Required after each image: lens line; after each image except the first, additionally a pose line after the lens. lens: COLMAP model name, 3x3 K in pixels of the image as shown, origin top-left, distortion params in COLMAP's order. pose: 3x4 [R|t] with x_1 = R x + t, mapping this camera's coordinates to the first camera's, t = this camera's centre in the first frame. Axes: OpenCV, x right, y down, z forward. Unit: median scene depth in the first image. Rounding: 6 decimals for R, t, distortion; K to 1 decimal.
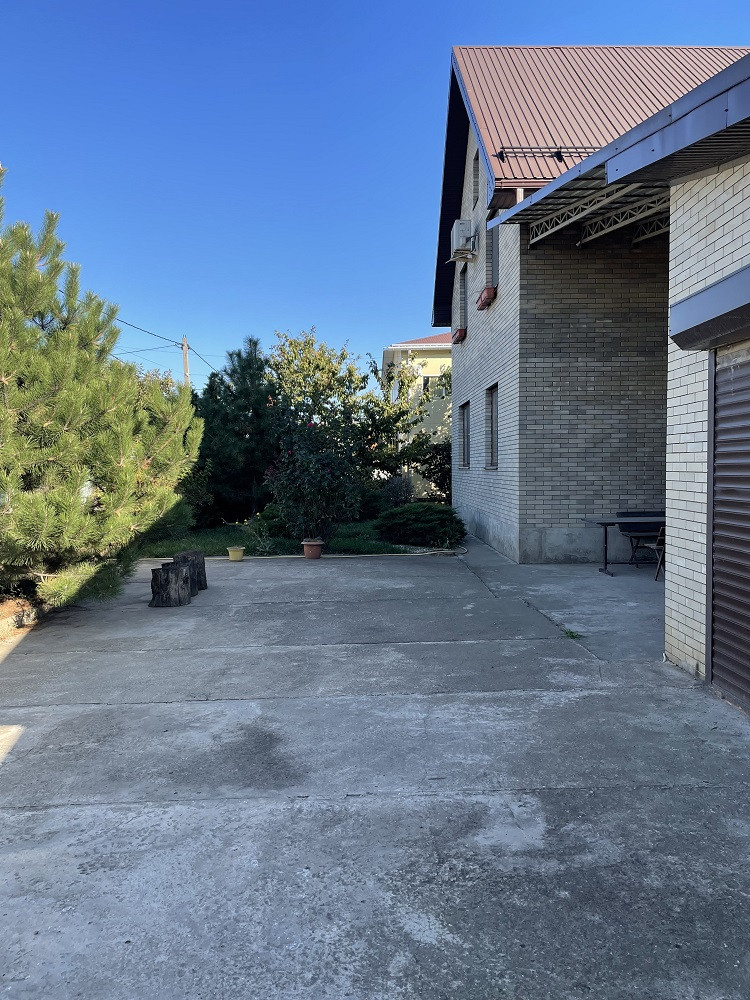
lens RADIAL K [[750.2, 0, 377.4], [0, 750.2, 506.4], [0, 0, 1]] dist [0.087437, -0.111375]
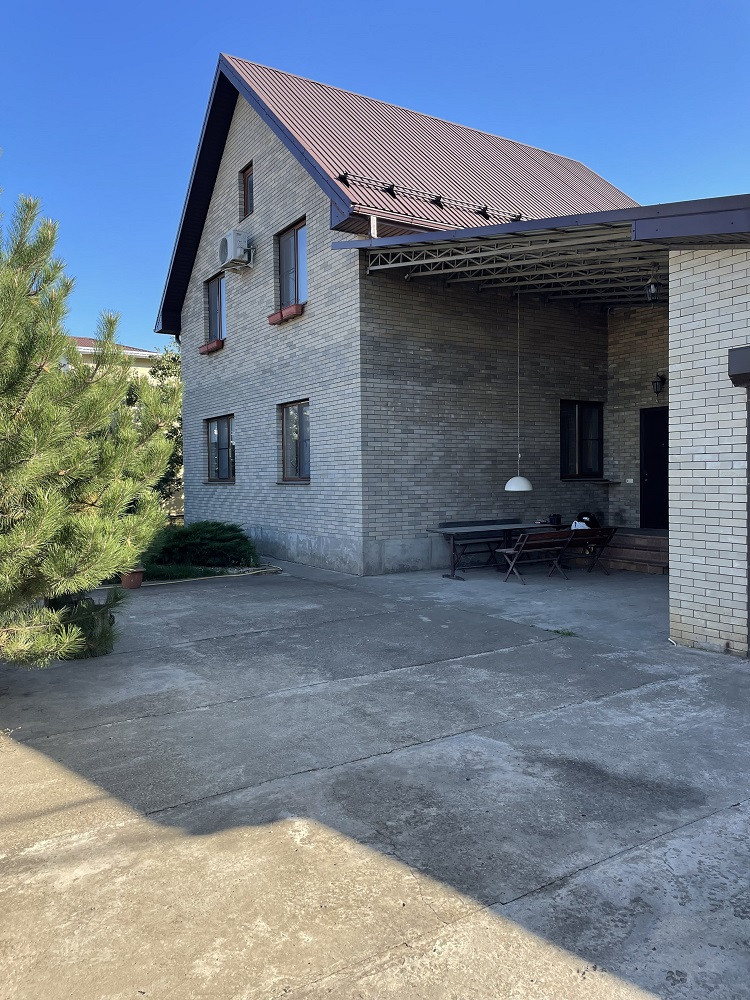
lens RADIAL K [[750.2, 0, 377.5], [0, 750.2, 492.6], [0, 0, 1]] dist [0.087437, -0.111375]
pose [[0.855281, -0.009056, 0.518084, -0.743686], [0.029396, 0.999085, -0.031063, -0.012641], [-0.517329, 0.041797, 0.854765, 0.256178]]
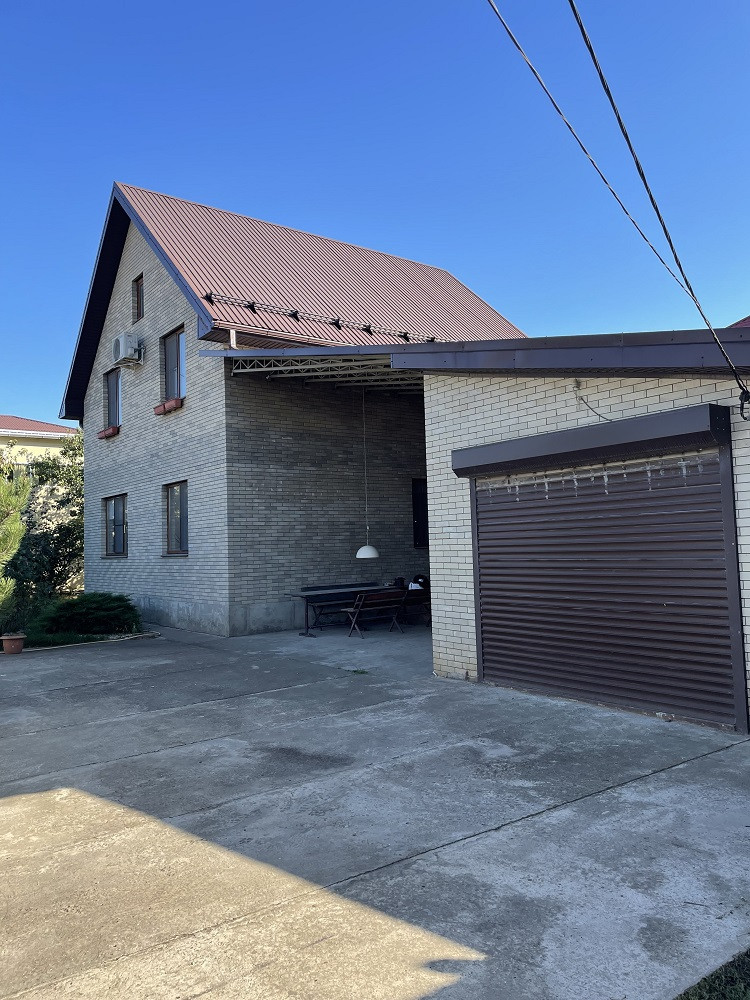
lens RADIAL K [[750.2, 0, 381.1], [0, 750.2, 497.9], [0, 0, 1]] dist [0.087437, -0.111375]
pose [[0.809889, 0.023673, 0.586105, -0.709834], [0.052647, 0.992219, -0.112825, 0.016040], [-0.584216, 0.122233, 0.802341, -0.220161]]
